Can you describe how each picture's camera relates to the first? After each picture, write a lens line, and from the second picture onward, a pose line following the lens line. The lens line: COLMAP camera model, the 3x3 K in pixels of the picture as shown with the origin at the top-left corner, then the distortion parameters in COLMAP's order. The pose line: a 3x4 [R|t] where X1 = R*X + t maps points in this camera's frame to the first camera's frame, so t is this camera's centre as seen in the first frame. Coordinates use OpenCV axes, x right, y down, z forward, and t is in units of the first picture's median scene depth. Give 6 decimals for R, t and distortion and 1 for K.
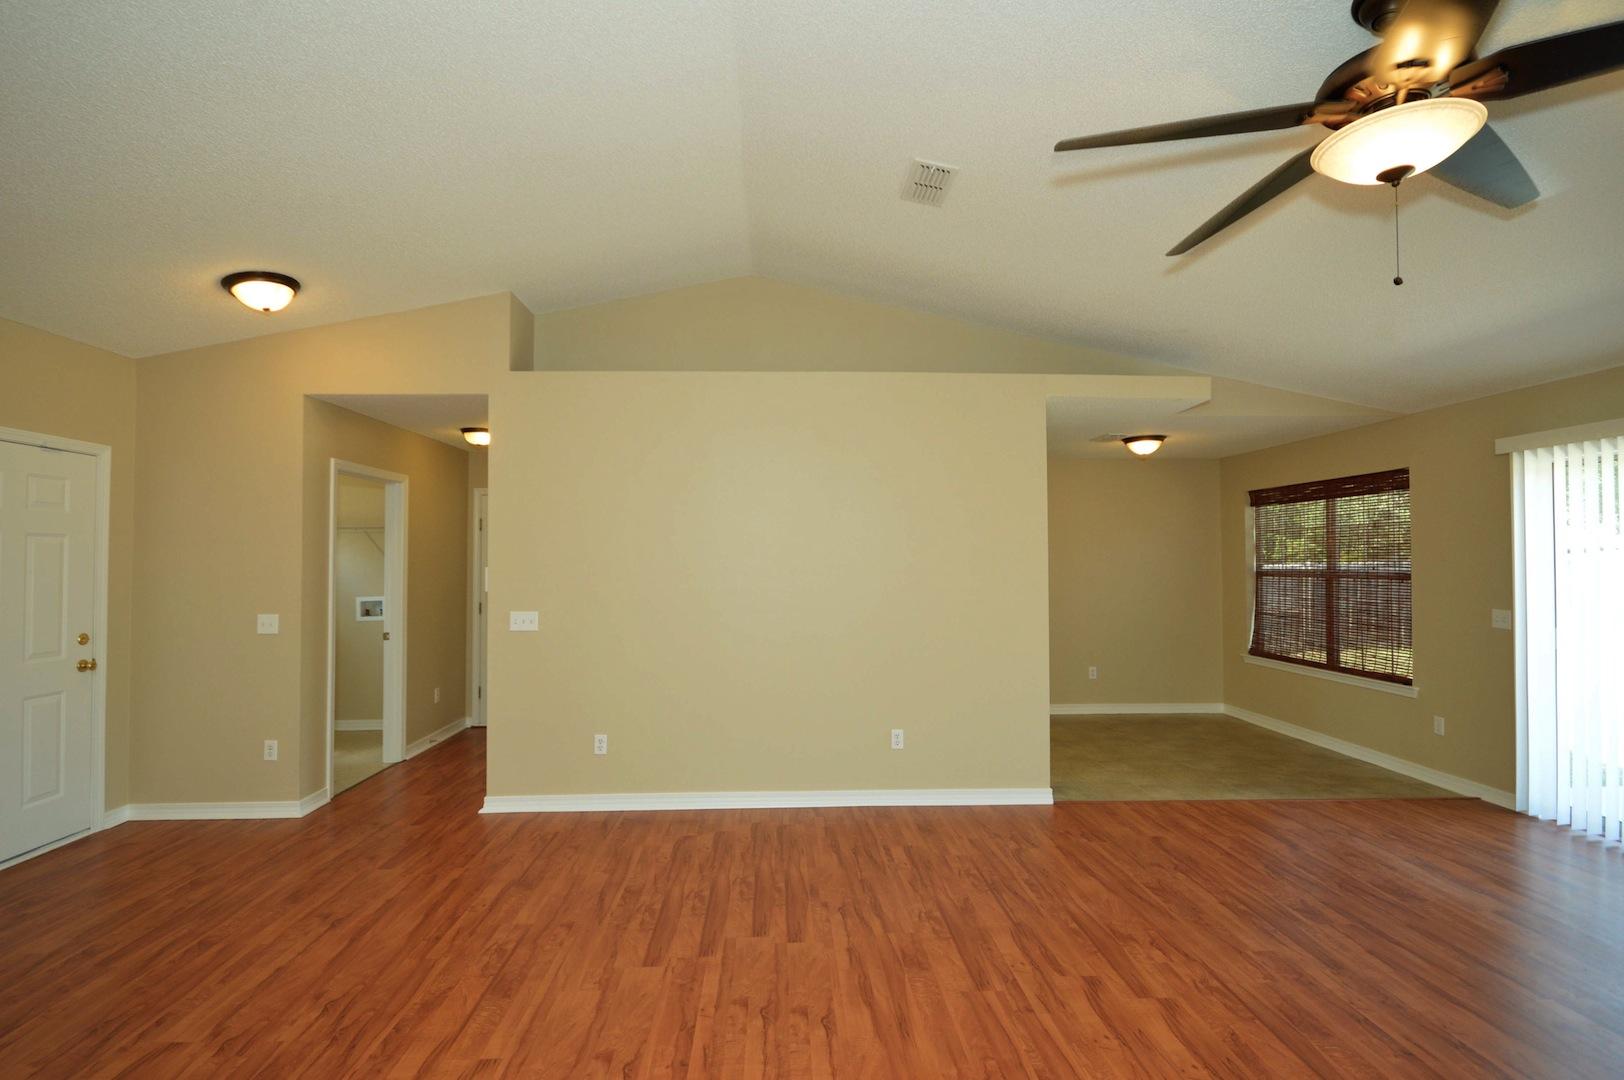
lens RADIAL K [[750.0, 0, 811.9], [0, 750.0, 547.4], [0, 0, 1]] dist [0.015003, -0.012014]
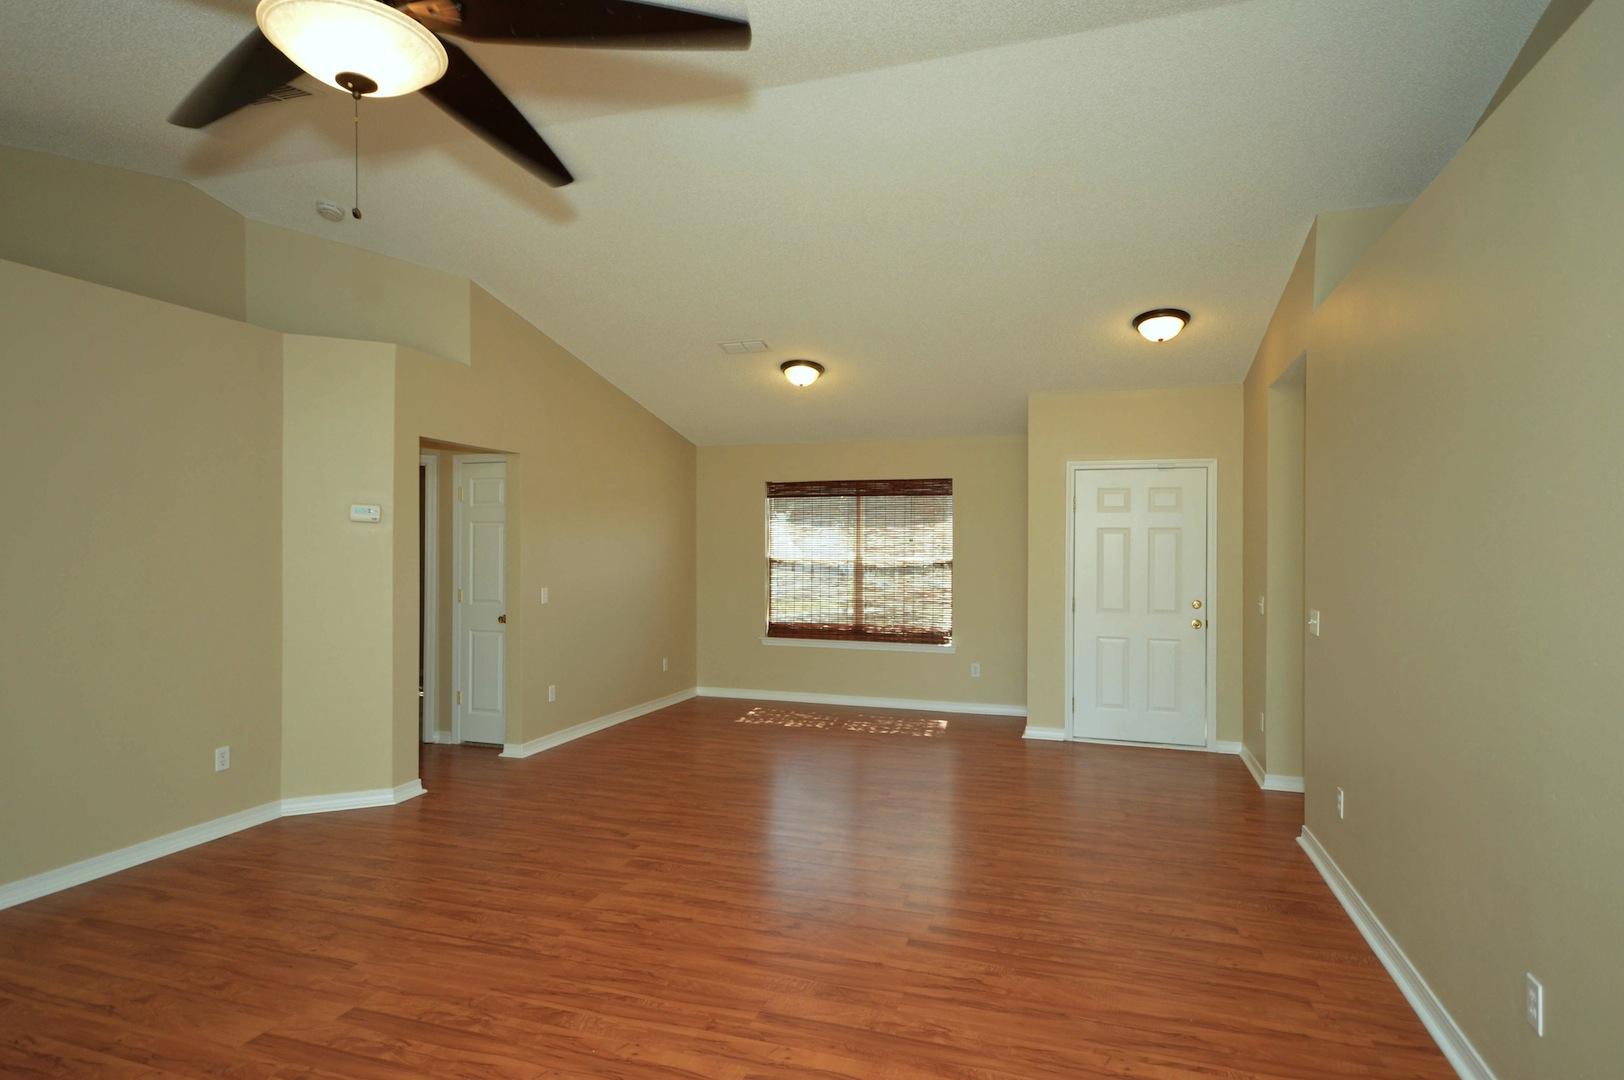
lens RADIAL K [[876.9, 0, 794.4], [0, 876.9, 550.2], [0, 0, 1]] dist [0.014314, 0.000856]
pose [[-0.373151, 0.003650, -0.927763, 0.714169], [0.015129, 0.999883, -0.002151, 0.015481], [0.927647, -0.014839, -0.373163, 0.858363]]
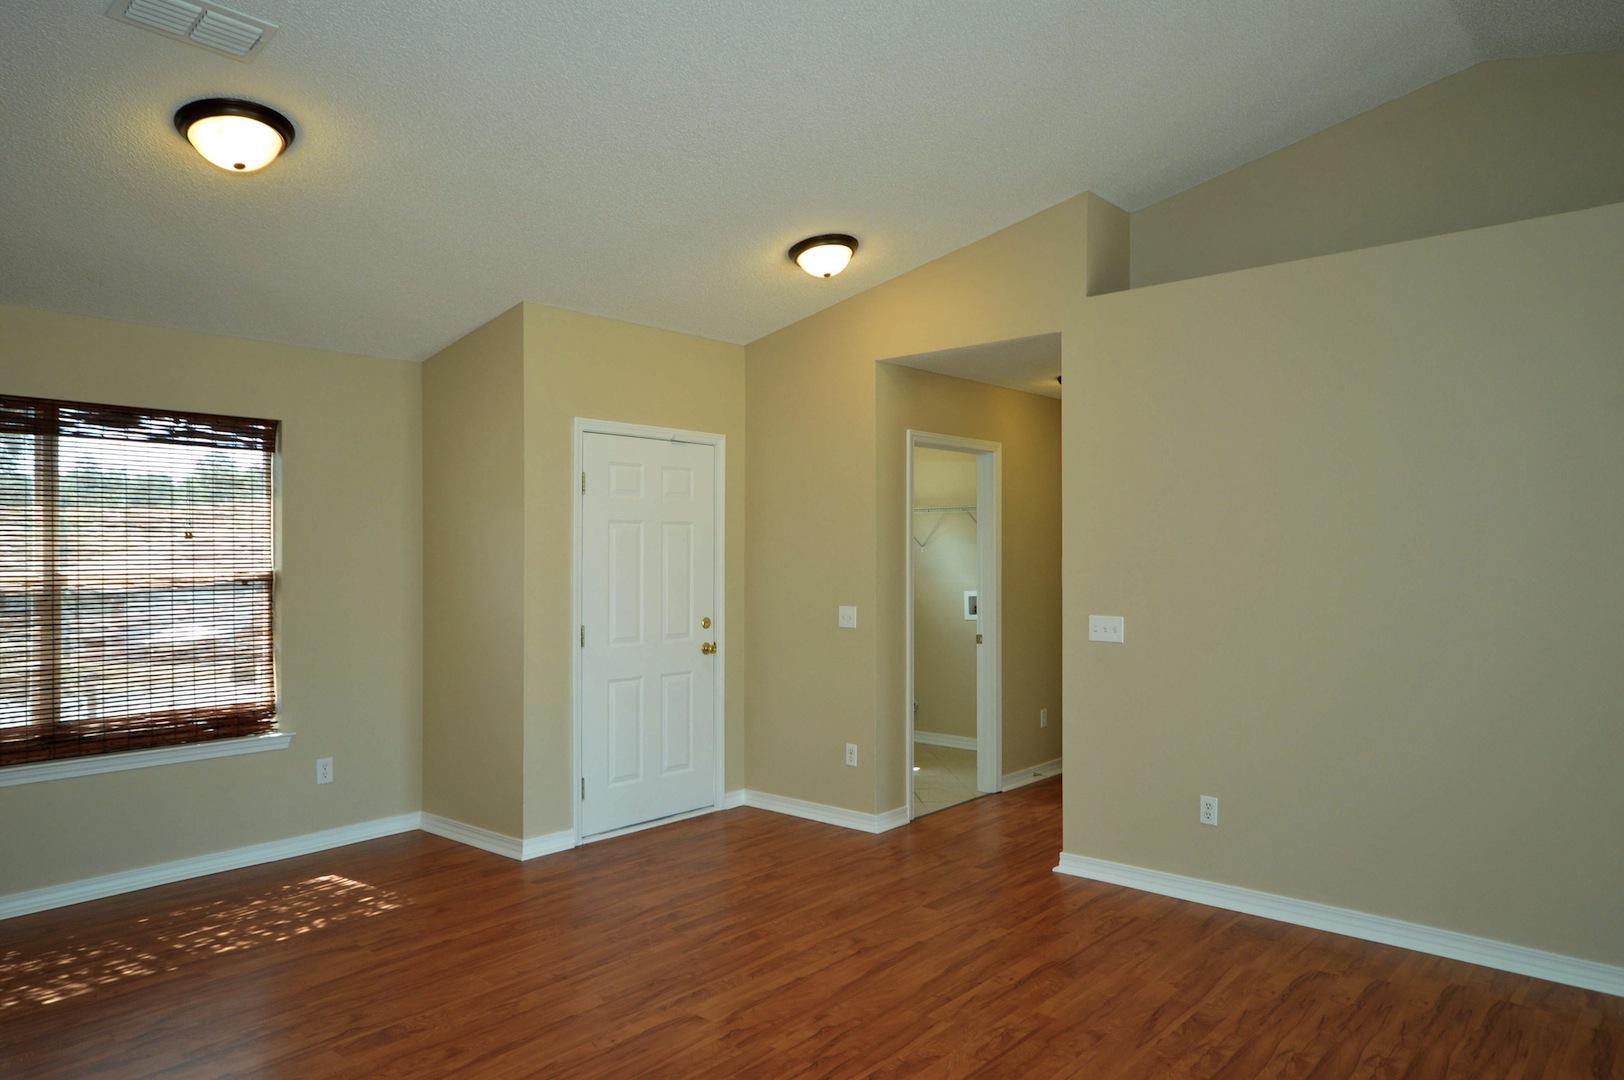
lens RADIAL K [[1076.3, 0, 806.8], [0, 1076.3, 538.2], [0, 0, 1]] dist [0.020567, 0.006591]
pose [[0.722179, -0.006847, -0.691673, 0.148959], [0.012810, 0.999912, 0.003477, 0.001970], [0.691588, -0.011371, 0.722203, 0.022695]]
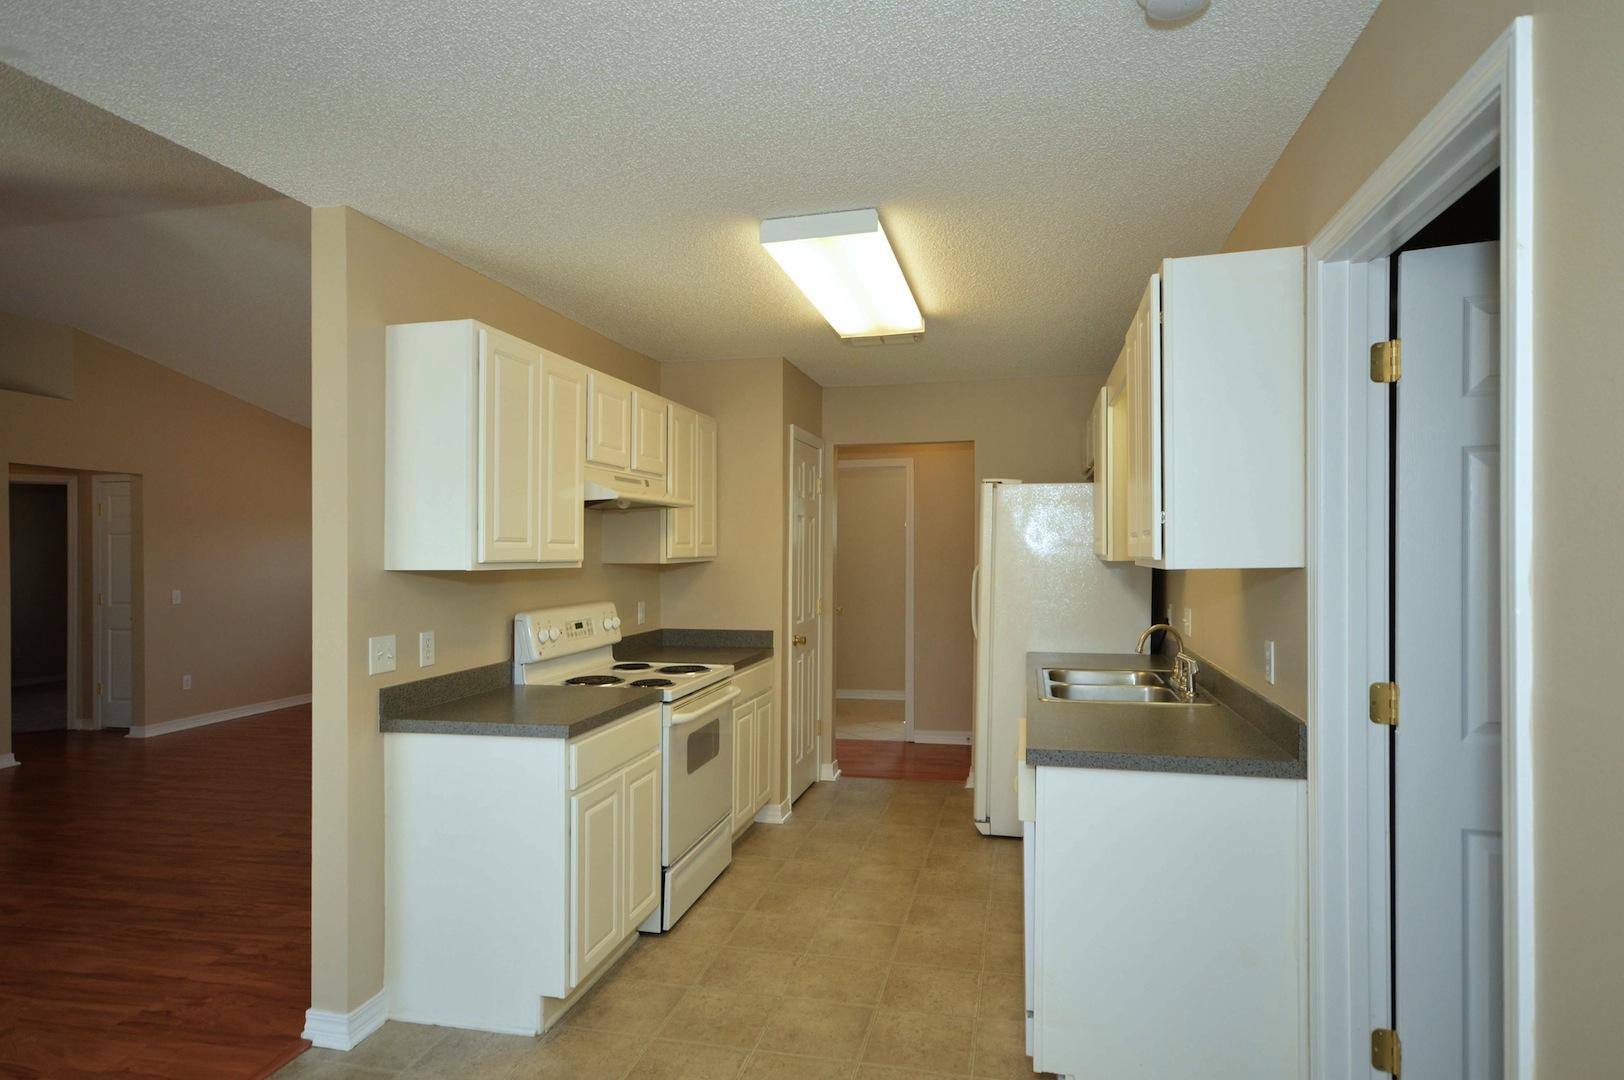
lens RADIAL K [[876.9, 0, 831.6], [0, 876.9, 516.8], [0, 0, 1]] dist [0.014314, 0.000856]
pose [[-0.253561, -0.045397, -0.966254, 0.855307], [0.017214, 0.998528, -0.051430, 0.034699], [0.967166, -0.029674, -0.252406, 1.575744]]
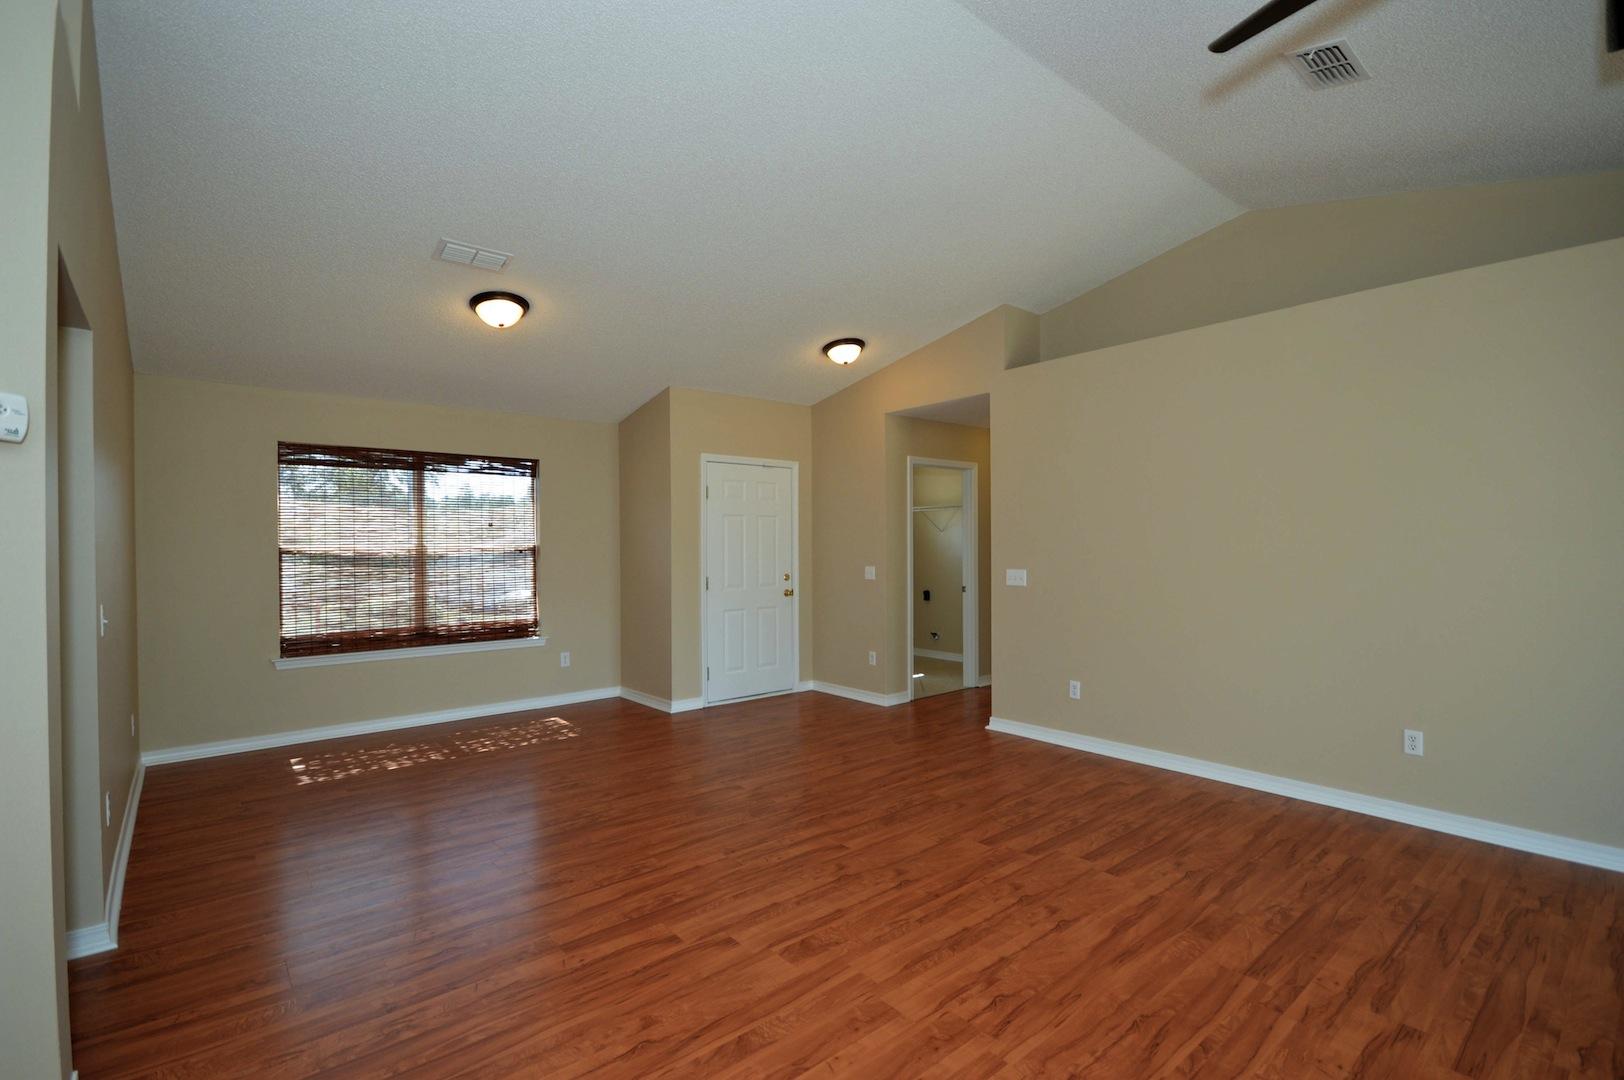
lens RADIAL K [[750.0, 0, 805.7], [0, 750.0, 537.8], [0, 0, 1]] dist [0.015003, -0.012014]
pose [[0.603185, -0.006983, -0.797570, 0.379099], [0.020836, 0.999758, 0.007004, 0.021530], [0.797329, -0.020843, 0.603185, 0.015227]]
